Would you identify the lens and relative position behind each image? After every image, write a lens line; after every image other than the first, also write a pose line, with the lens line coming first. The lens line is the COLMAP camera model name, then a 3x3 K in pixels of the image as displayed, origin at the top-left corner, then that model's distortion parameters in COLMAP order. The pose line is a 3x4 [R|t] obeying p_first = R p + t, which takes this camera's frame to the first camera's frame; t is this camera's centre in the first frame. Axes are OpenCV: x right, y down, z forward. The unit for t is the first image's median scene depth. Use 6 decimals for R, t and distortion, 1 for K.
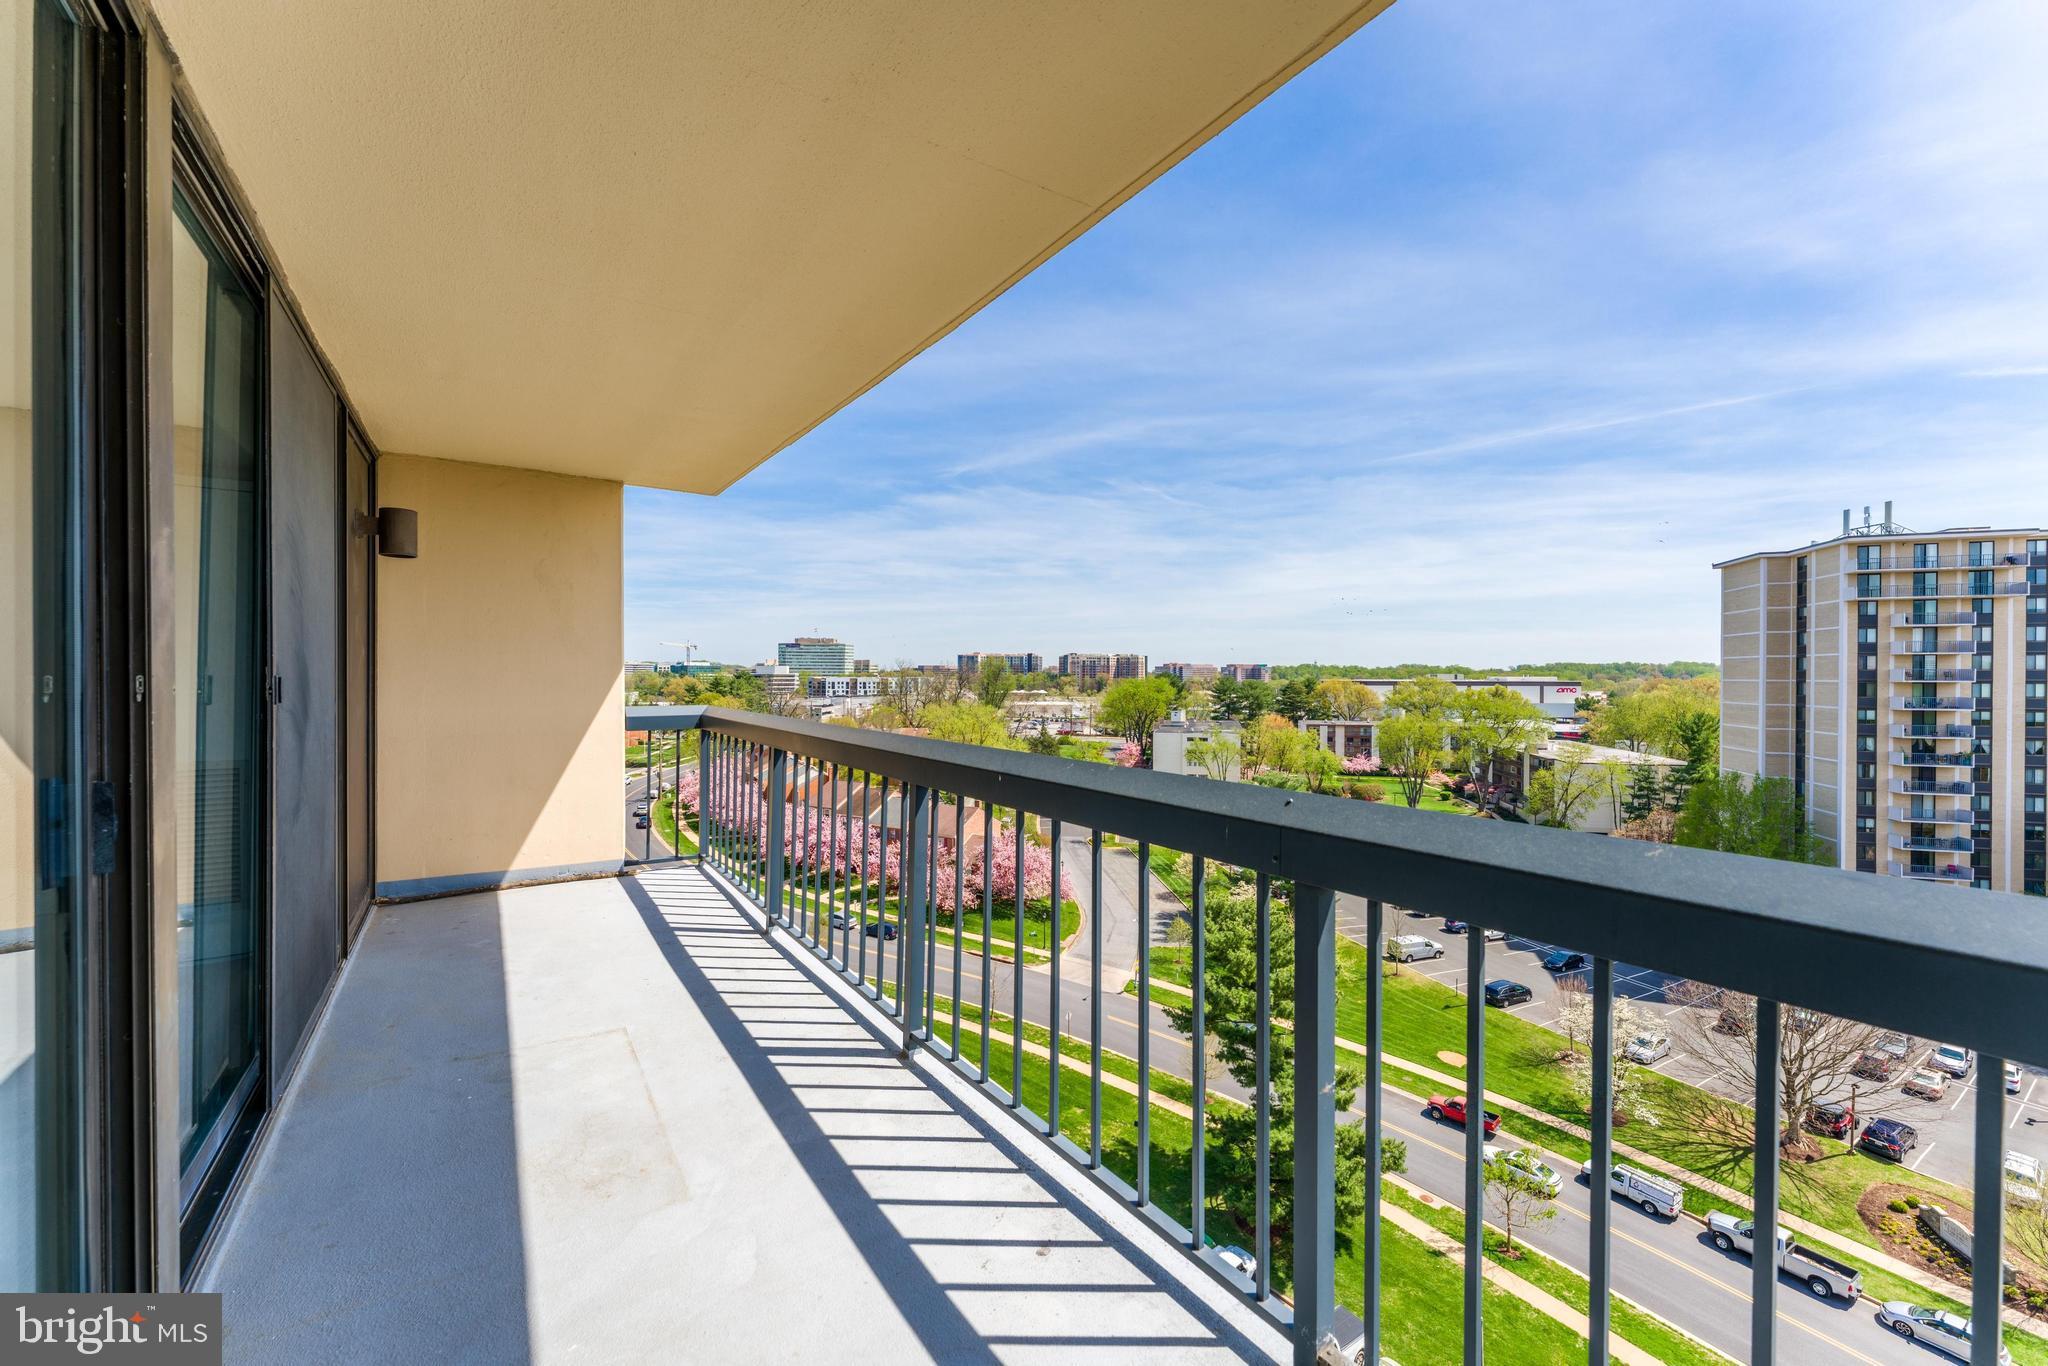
lens RADIAL K [[822.1, 0, 1032.5], [0, 822.1, 677.9], [0, 0, 1]] dist [0.001464, -0.000169]
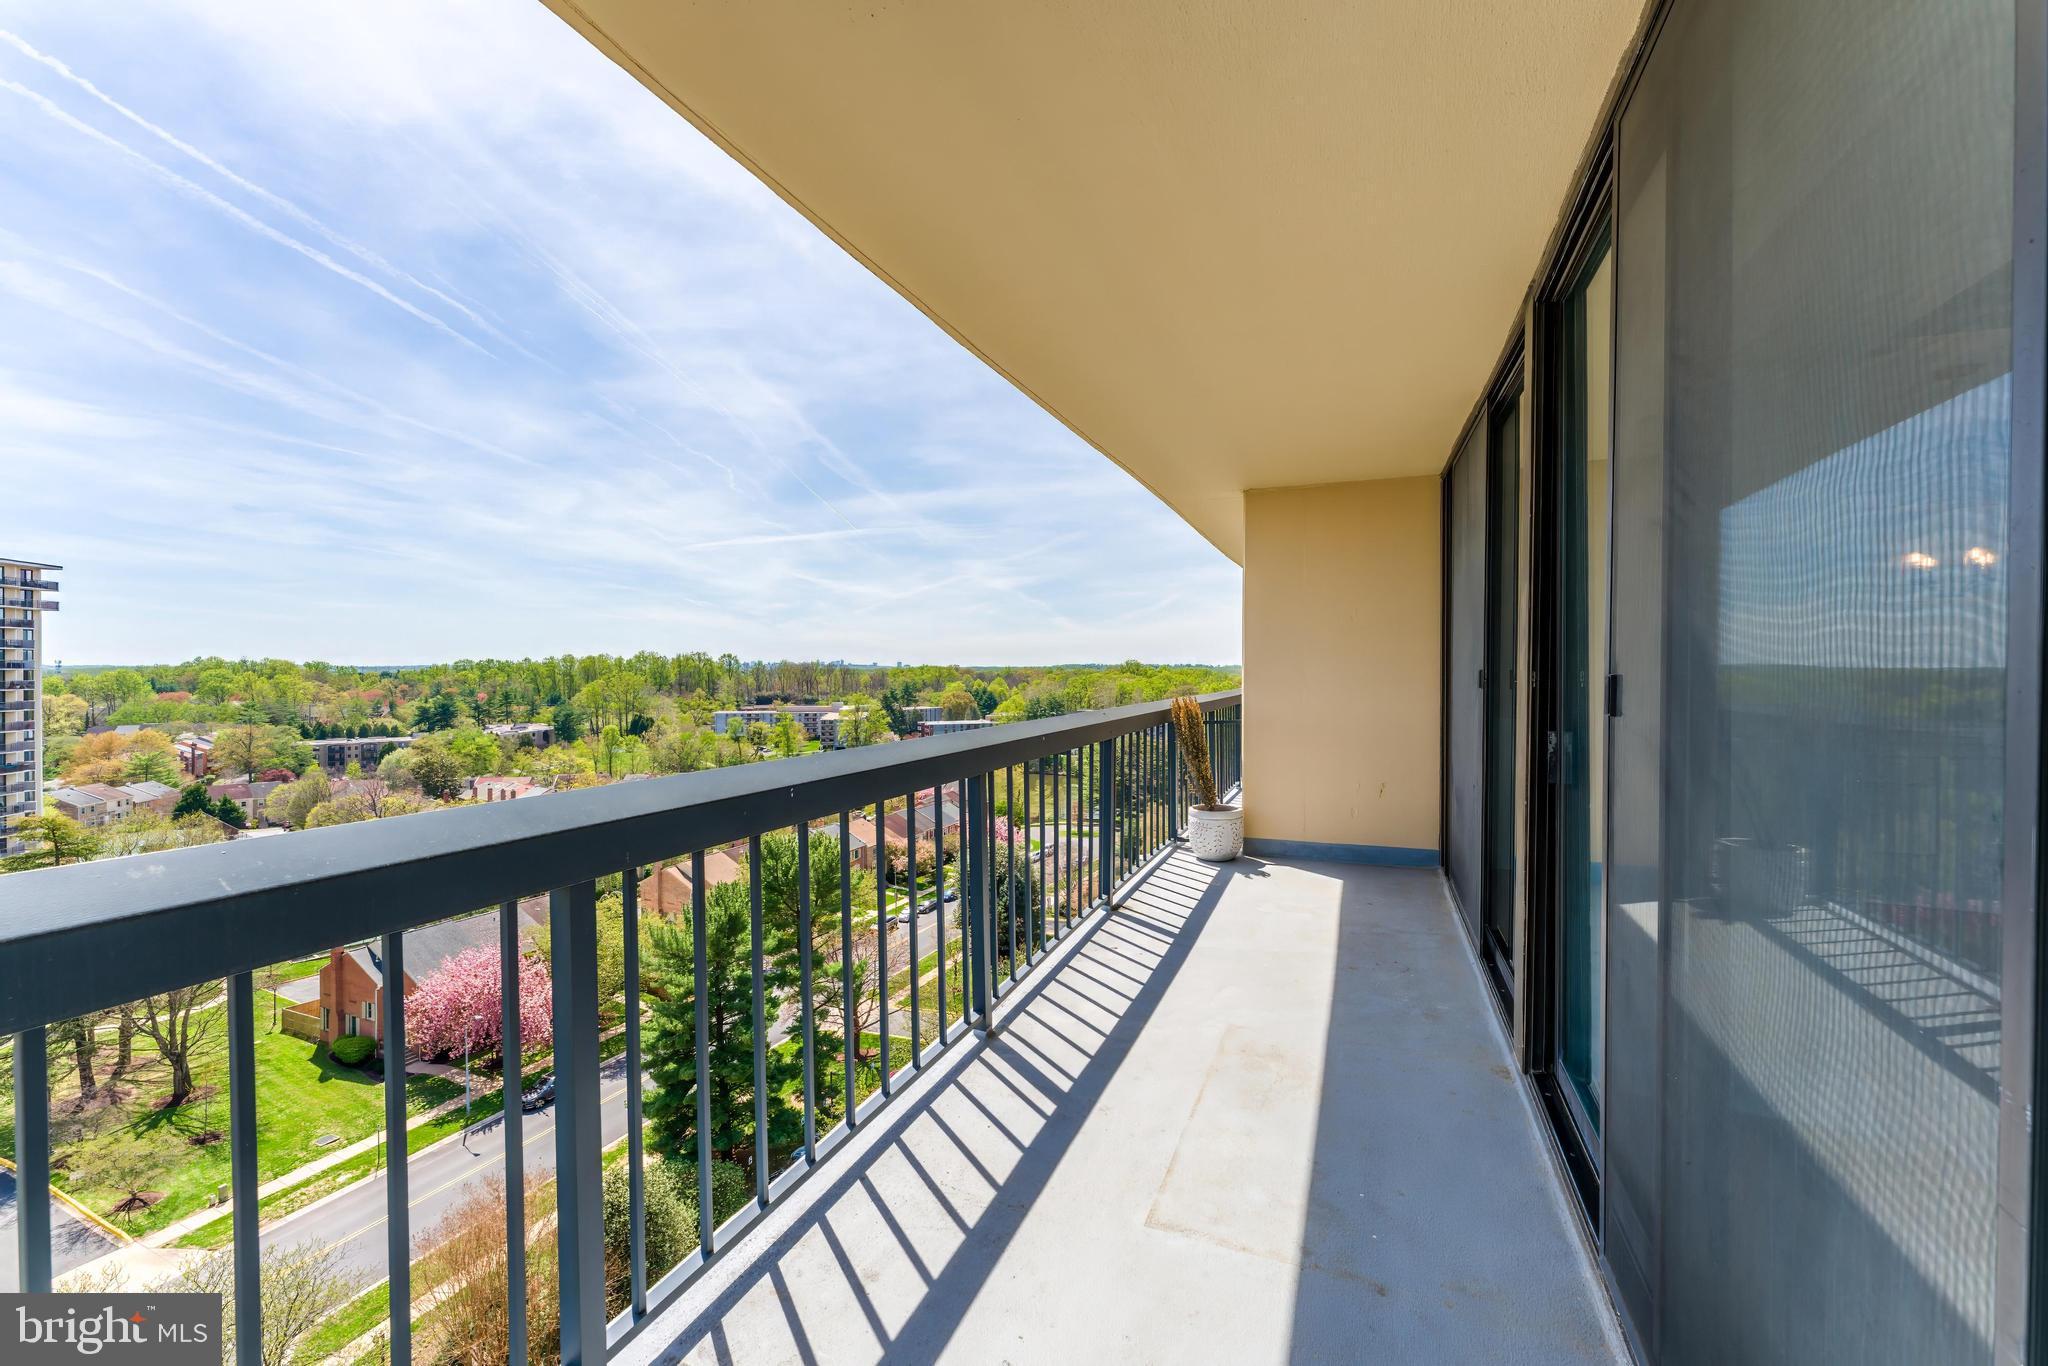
lens RADIAL K [[822.1, 0, 1032.5], [0, 822.1, 677.9], [0, 0, 1]] dist [0.001464, -0.000169]
pose [[-0.550225, -0.006793, 0.834989, -1.017496], [0.012482, 0.999788, 0.016359, -0.007251], [-0.834923, 0.019423, -0.550023, 1.469261]]
